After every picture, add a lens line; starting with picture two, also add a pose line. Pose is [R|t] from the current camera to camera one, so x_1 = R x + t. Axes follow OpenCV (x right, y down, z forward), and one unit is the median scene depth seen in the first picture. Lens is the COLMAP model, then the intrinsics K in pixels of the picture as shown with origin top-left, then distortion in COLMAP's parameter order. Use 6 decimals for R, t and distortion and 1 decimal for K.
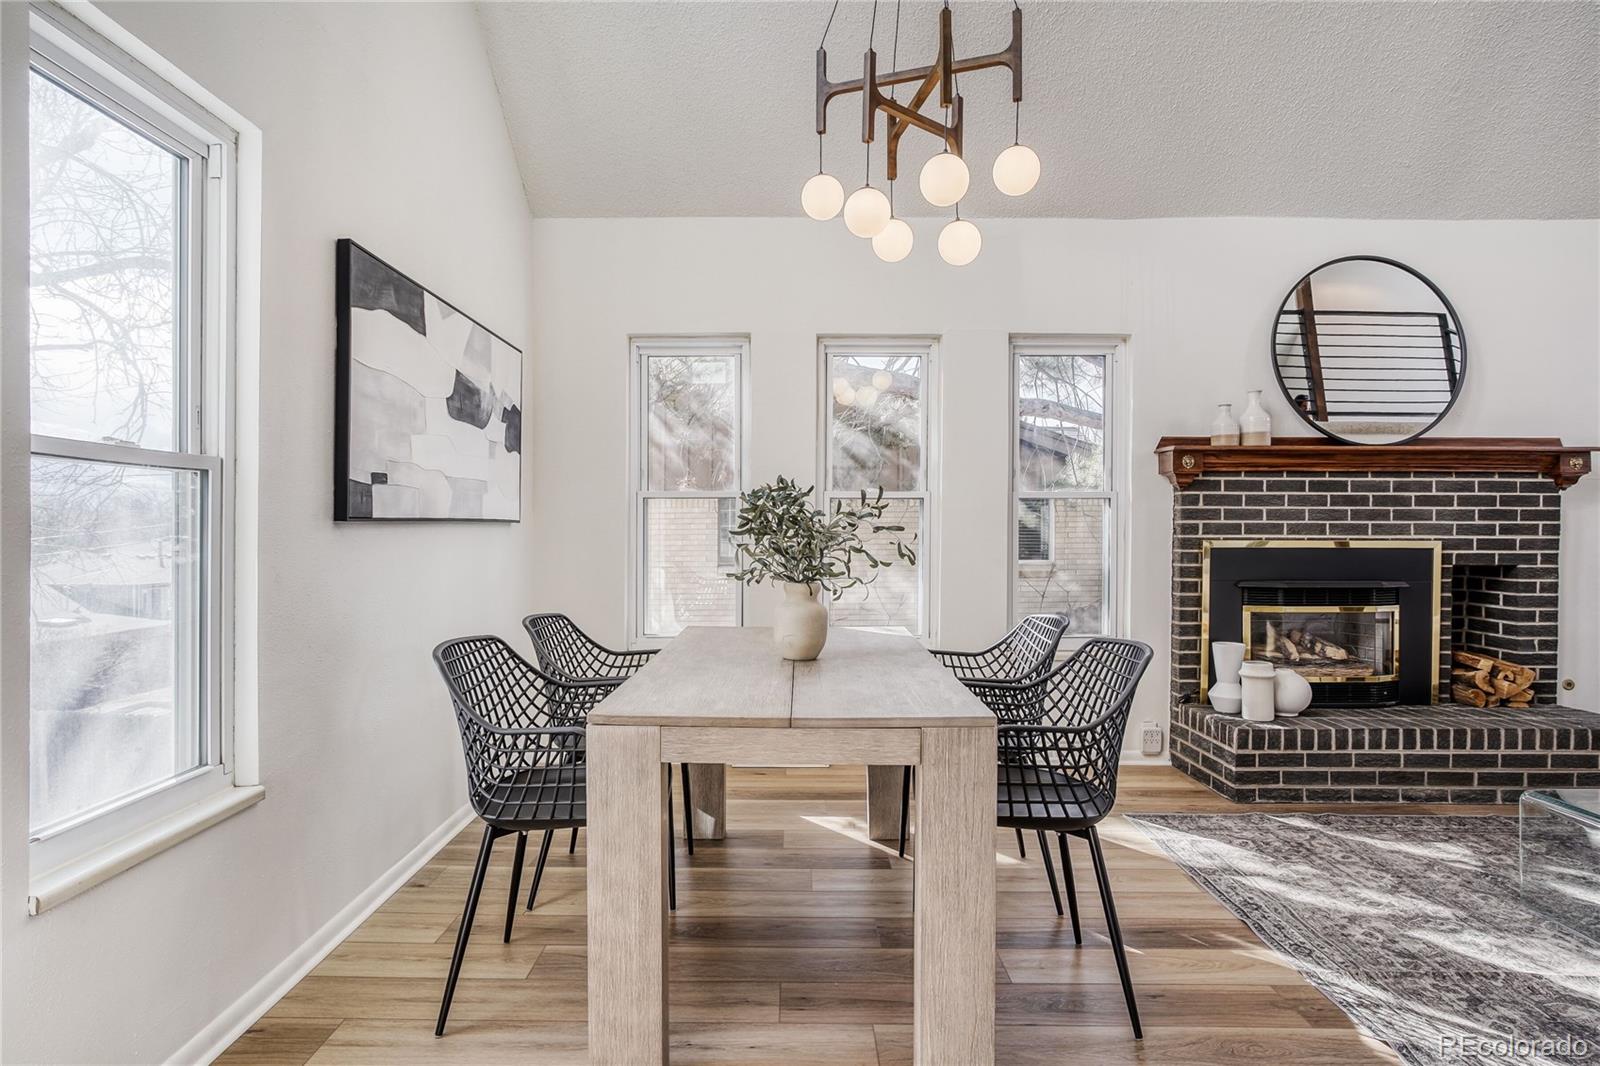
lens RADIAL K [[842.9, 0, 768.5], [0, 842.9, 526.9], [0, 0, 1]] dist [-0.011355, 0.001314]
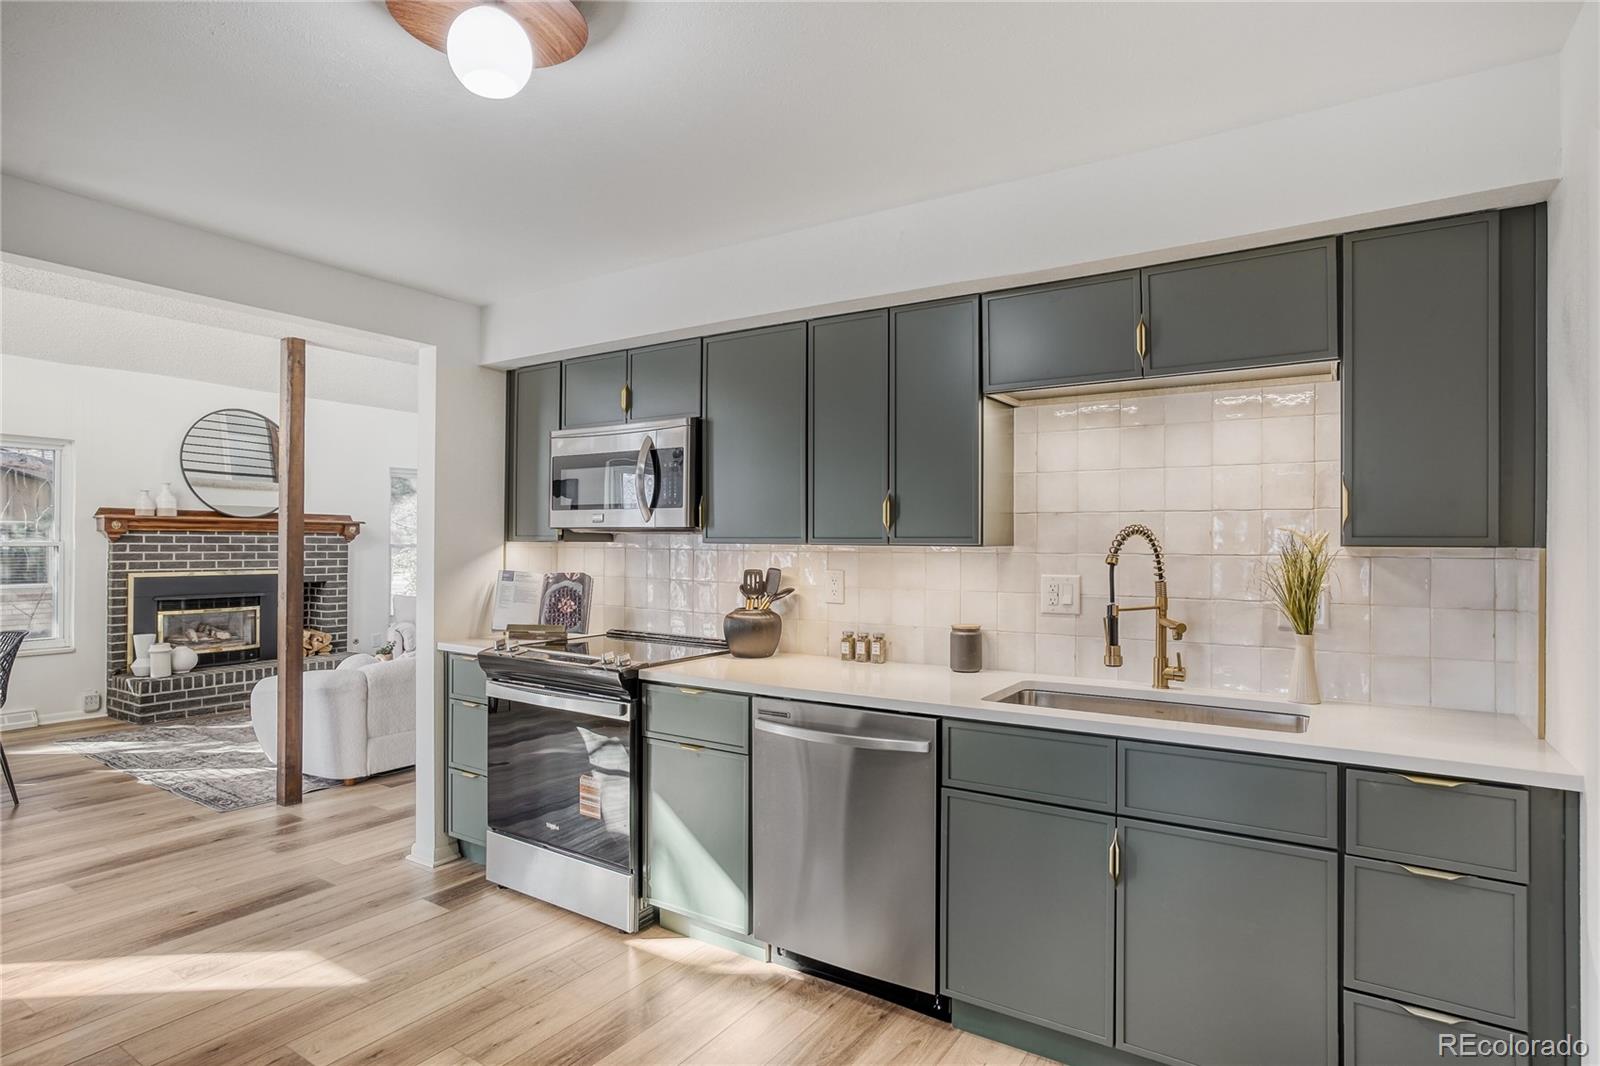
lens RADIAL K [[842.9, 0, 805.9], [0, 842.9, 542.9], [0, 0, 1]] dist [-0.011355, 0.001314]
pose [[0.520000, 0.002861, 0.854161, -0.185295], [-0.005873, 0.999983, 0.000226, -0.050219], [-0.854146, -0.005134, 0.520008, -0.962064]]
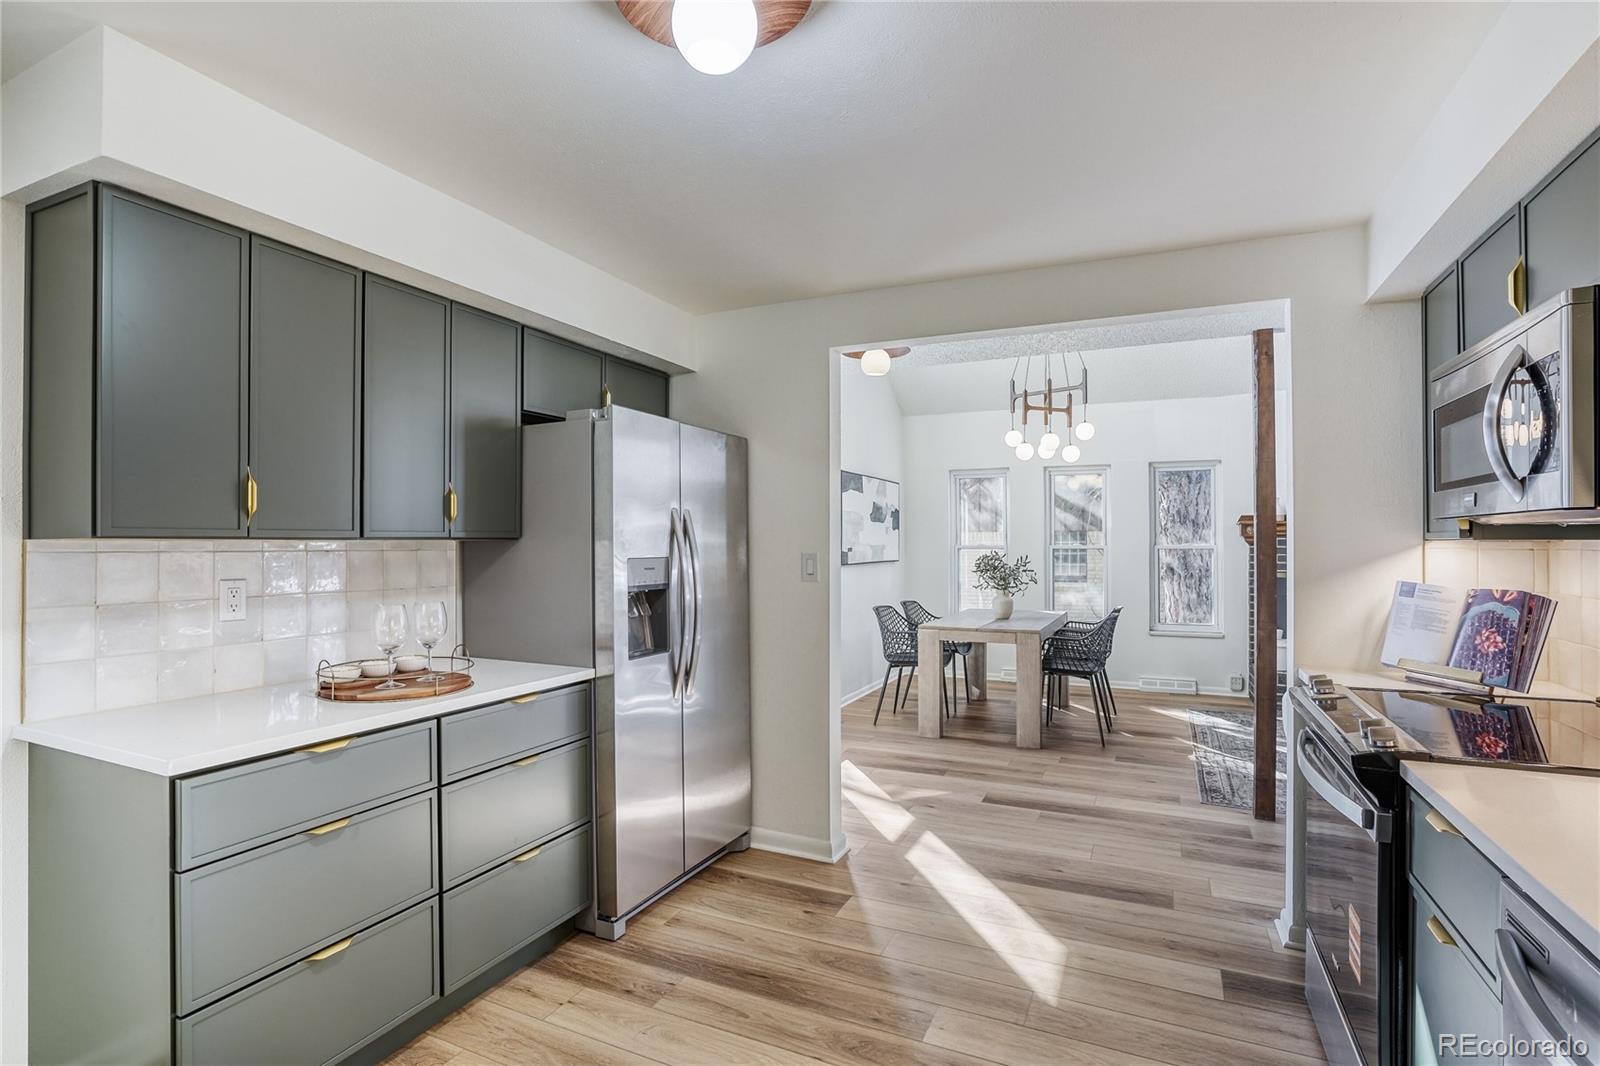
lens RADIAL K [[770.8, 0, 789.4], [0, 770.8, 544.2], [0, 0, 1]] dist [-0.029330, -0.000186]
pose [[0.909913, -0.003801, -0.414783, 0.271664], [0.003603, 0.999993, -0.001259, -0.047606], [0.414784, -0.000349, 0.909920, -0.922720]]
